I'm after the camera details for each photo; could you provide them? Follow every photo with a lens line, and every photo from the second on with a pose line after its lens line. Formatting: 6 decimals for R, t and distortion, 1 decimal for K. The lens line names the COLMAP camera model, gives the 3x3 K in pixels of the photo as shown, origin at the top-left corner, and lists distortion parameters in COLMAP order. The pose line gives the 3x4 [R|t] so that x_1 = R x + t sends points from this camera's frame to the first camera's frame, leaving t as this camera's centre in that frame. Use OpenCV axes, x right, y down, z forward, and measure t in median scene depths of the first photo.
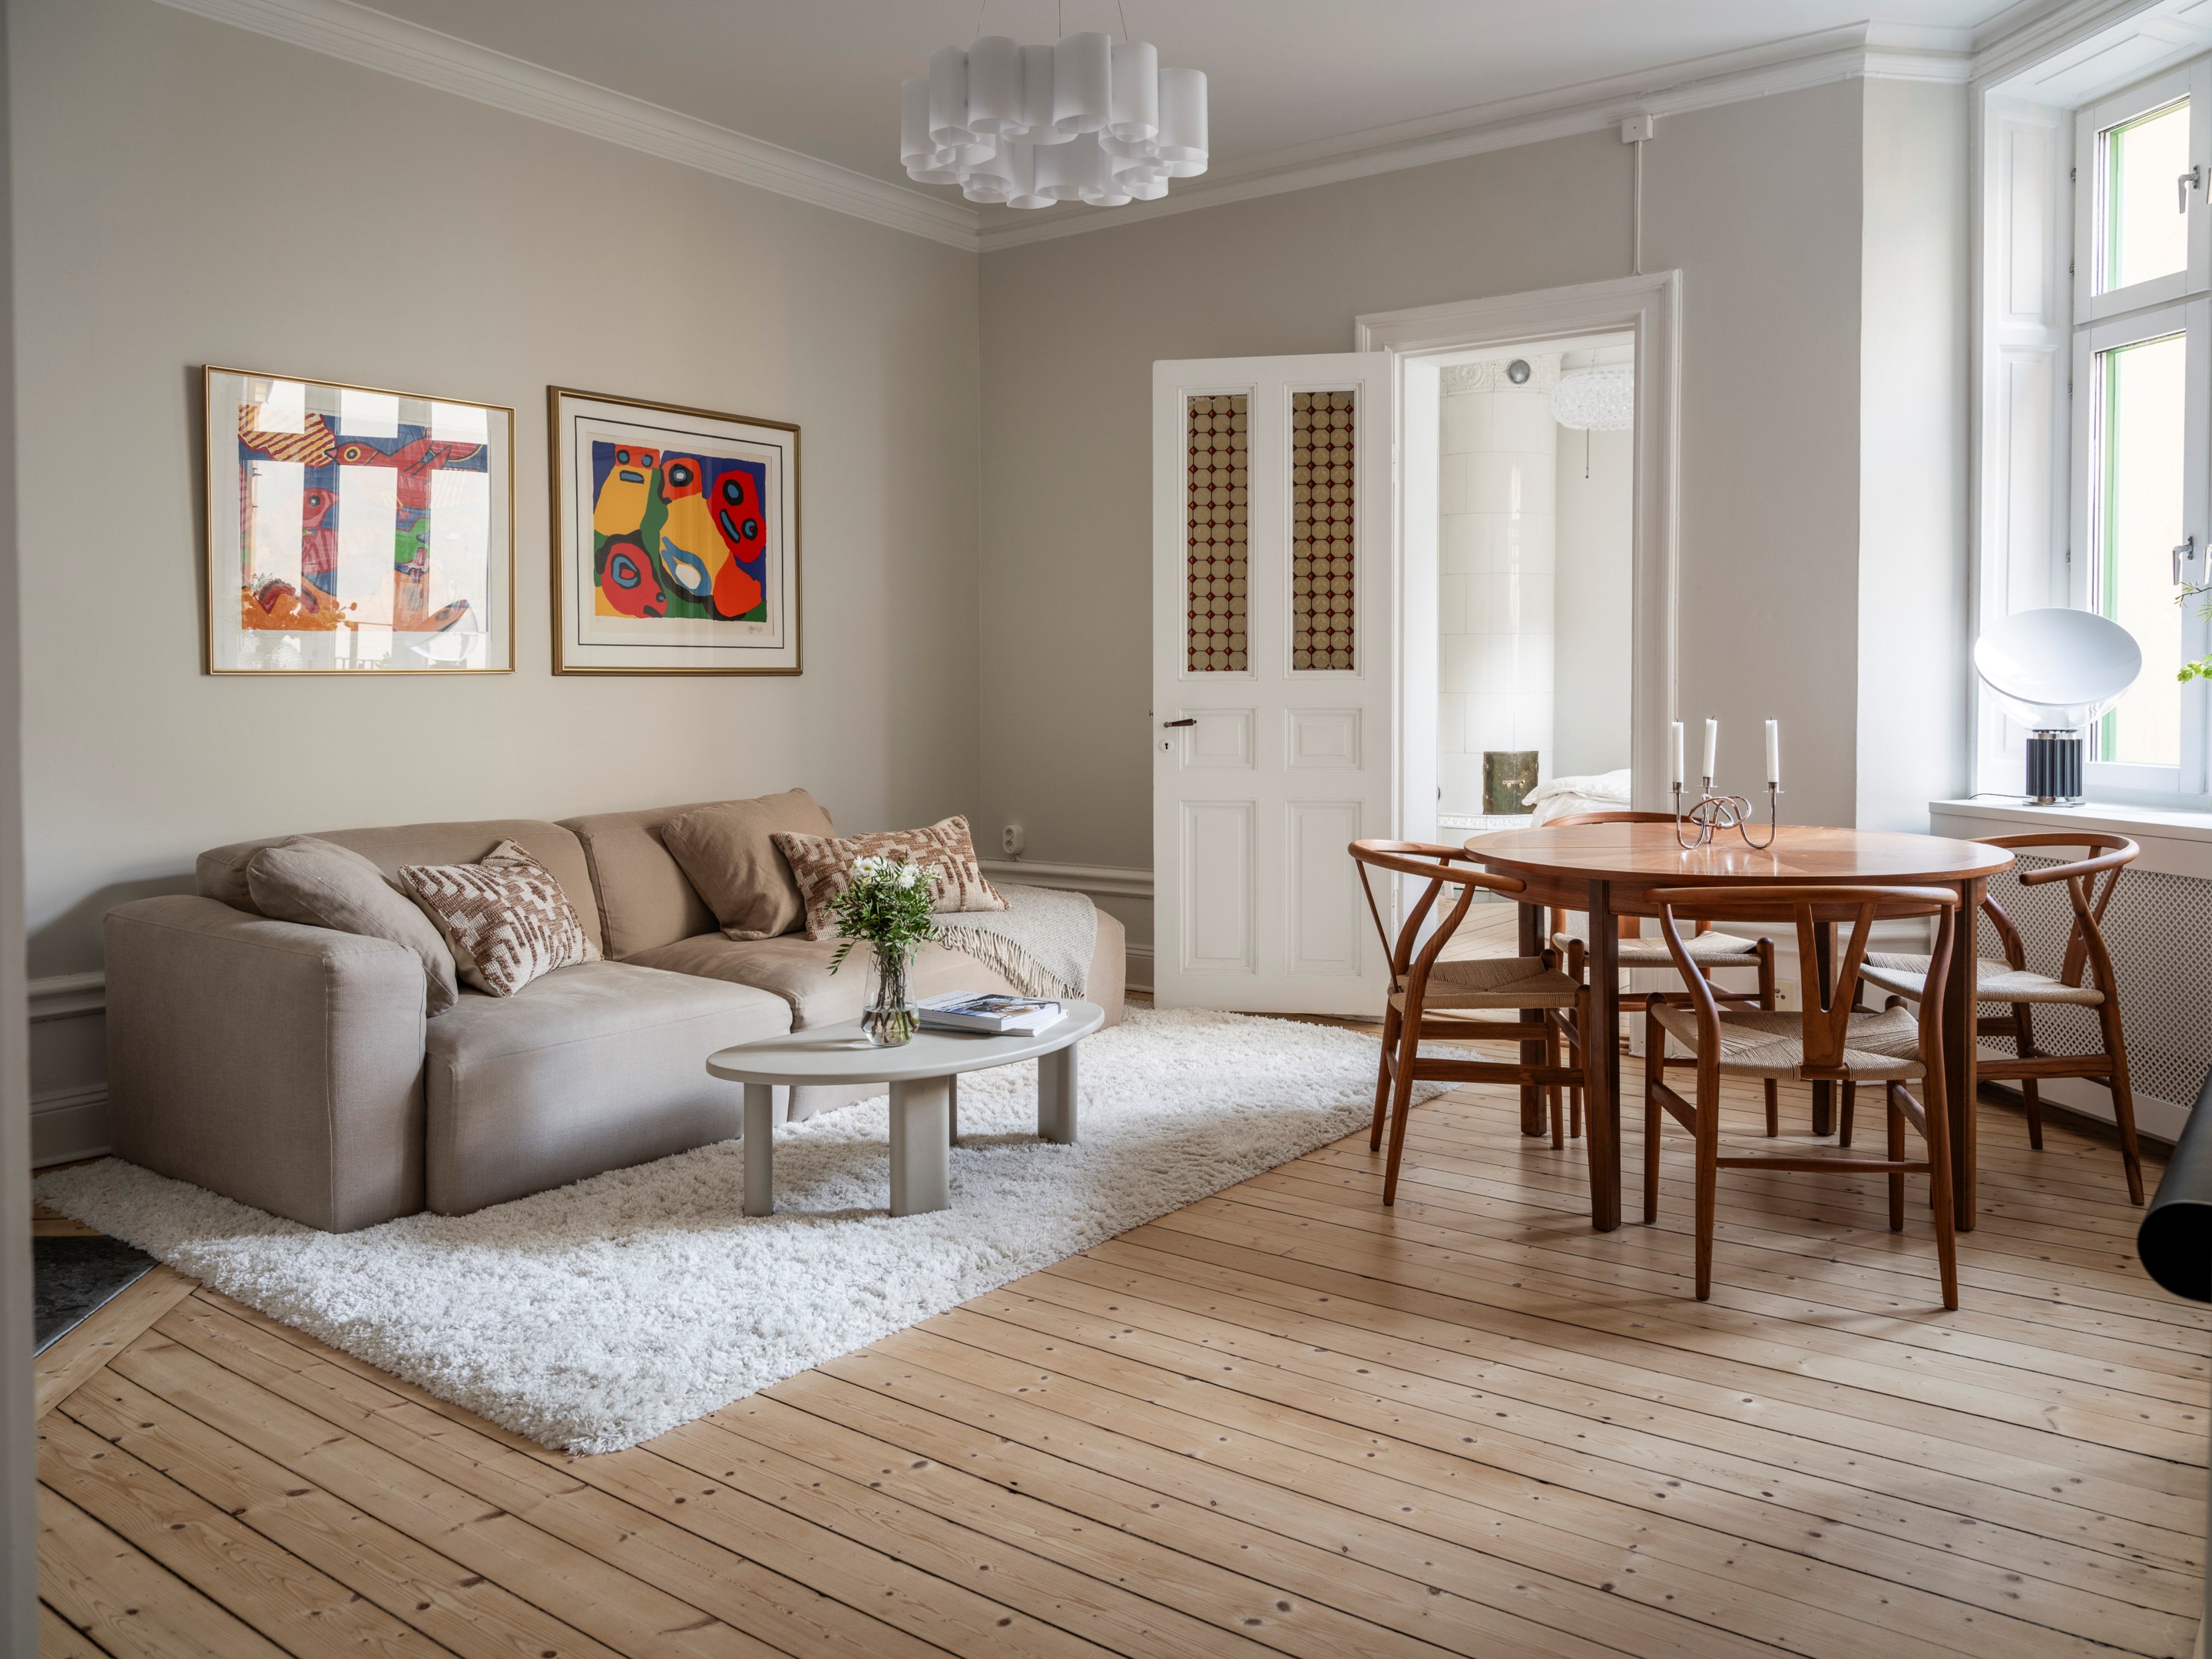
lens RADIAL K [[1713.6, 0, 1100.5], [0, 1713.6, 723.3], [0, 0, 1]] dist [-0.010034, -0.002640]
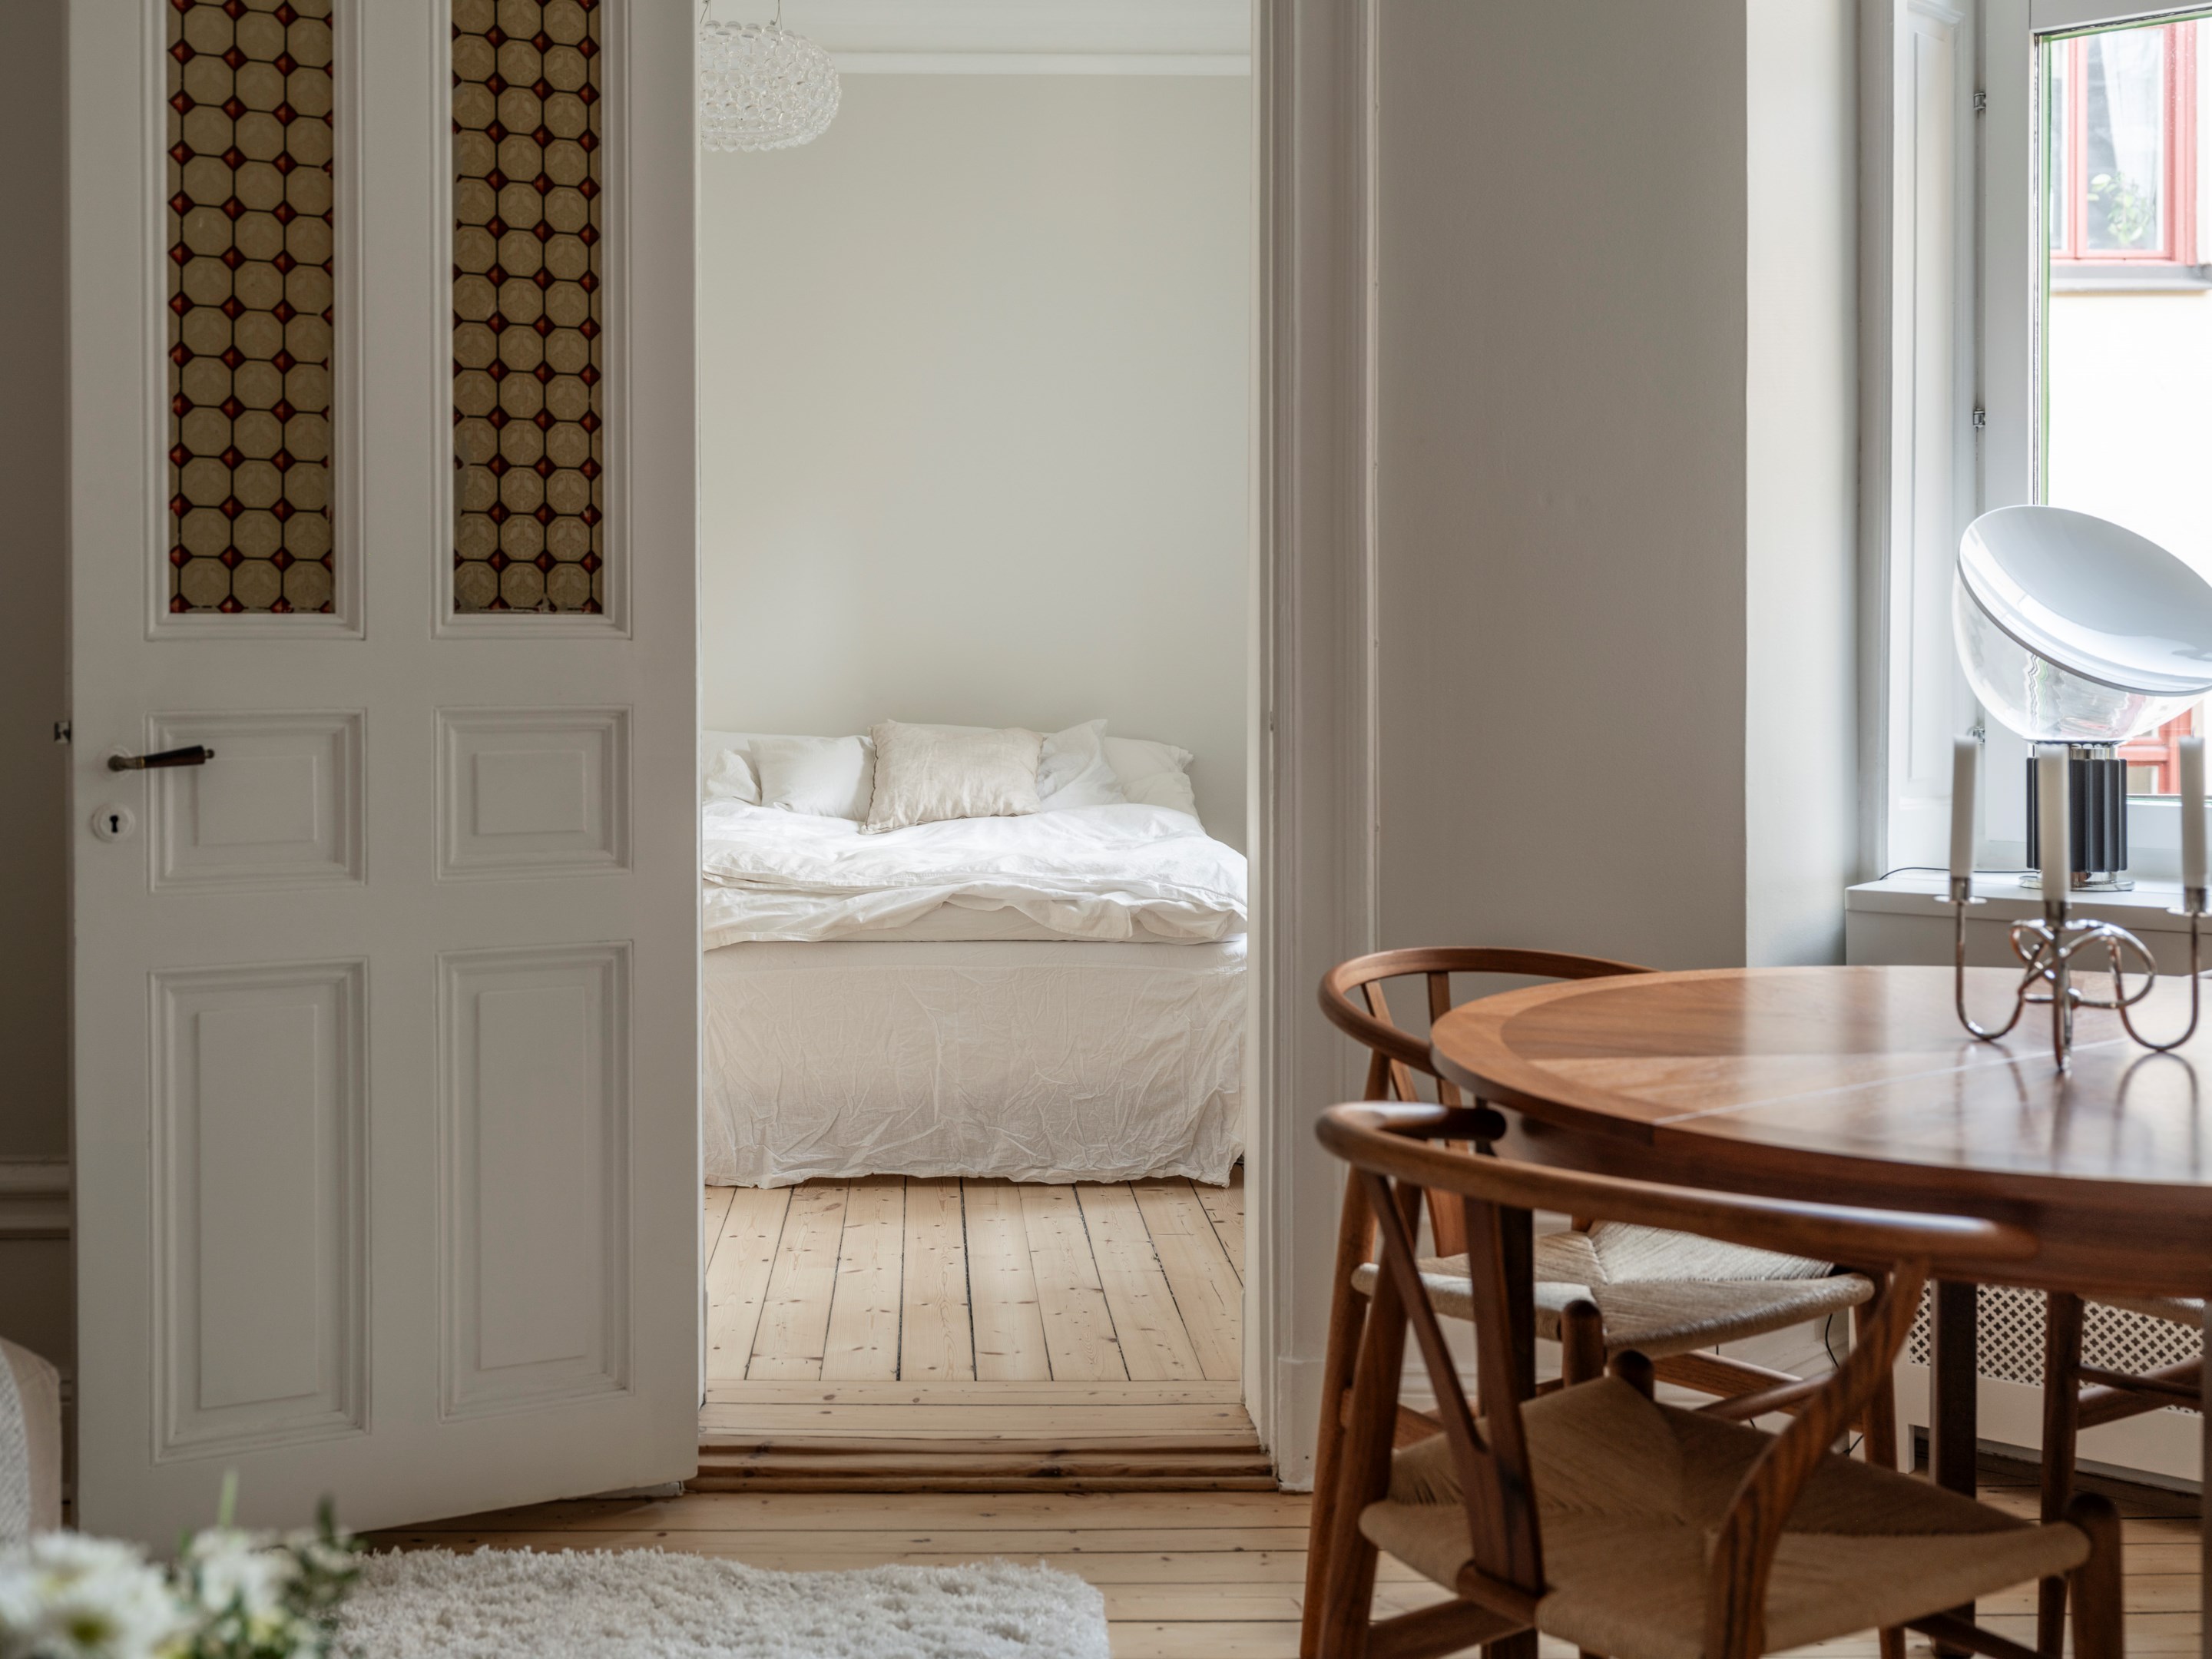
lens RADIAL K [[2624.3, 0, 986.4], [0, 2624.3, 683.5], [0, 0, 1]] dist [0.003282, -0.013702]
pose [[0.790877, -0.004923, 0.611956, -0.151966], [0.012616, 0.999886, -0.008261, -0.009060], [-0.611845, 0.014254, 0.790849, 0.467714]]
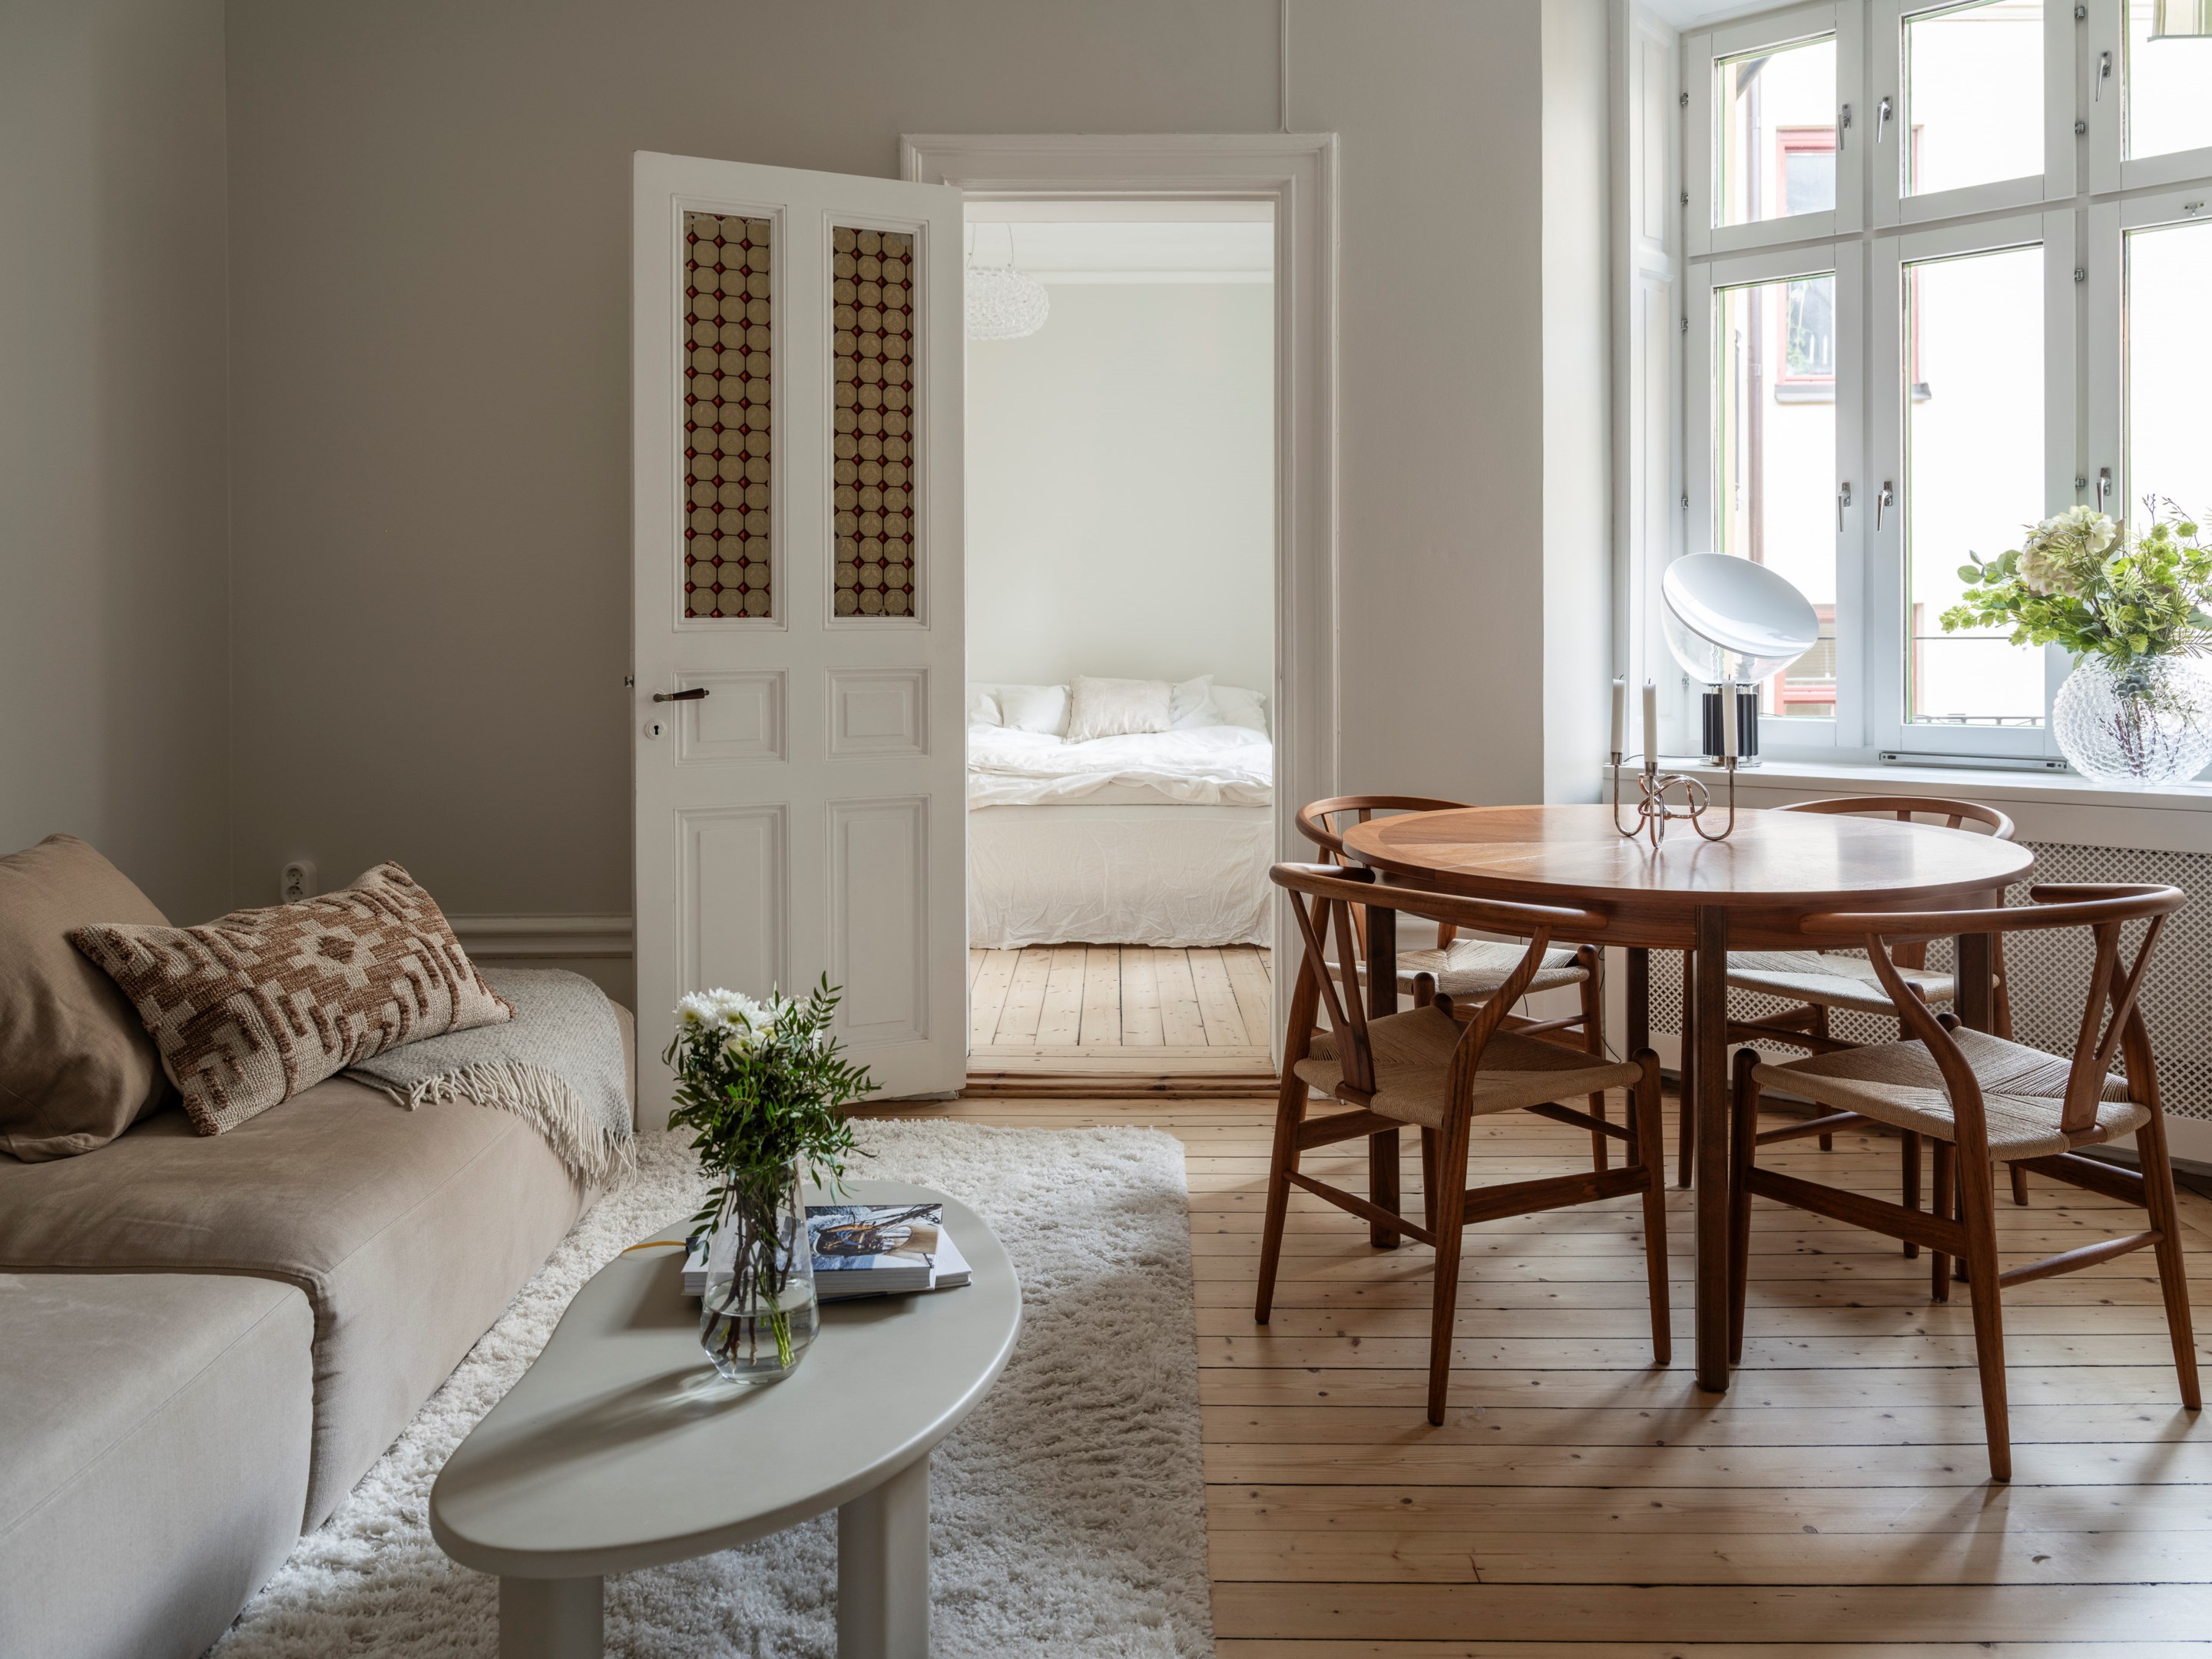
lens RADIAL K [[1756.5, 0, 1124.2], [0, 1756.5, 621.8], [0, 0, 1]] dist [-0.003069, -0.006766]
pose [[0.802045, 0.003588, 0.597253, -0.225164], [0.014939, 0.999549, -0.026065, -0.008252], [-0.597077, 0.029828, 0.801629, 0.349637]]
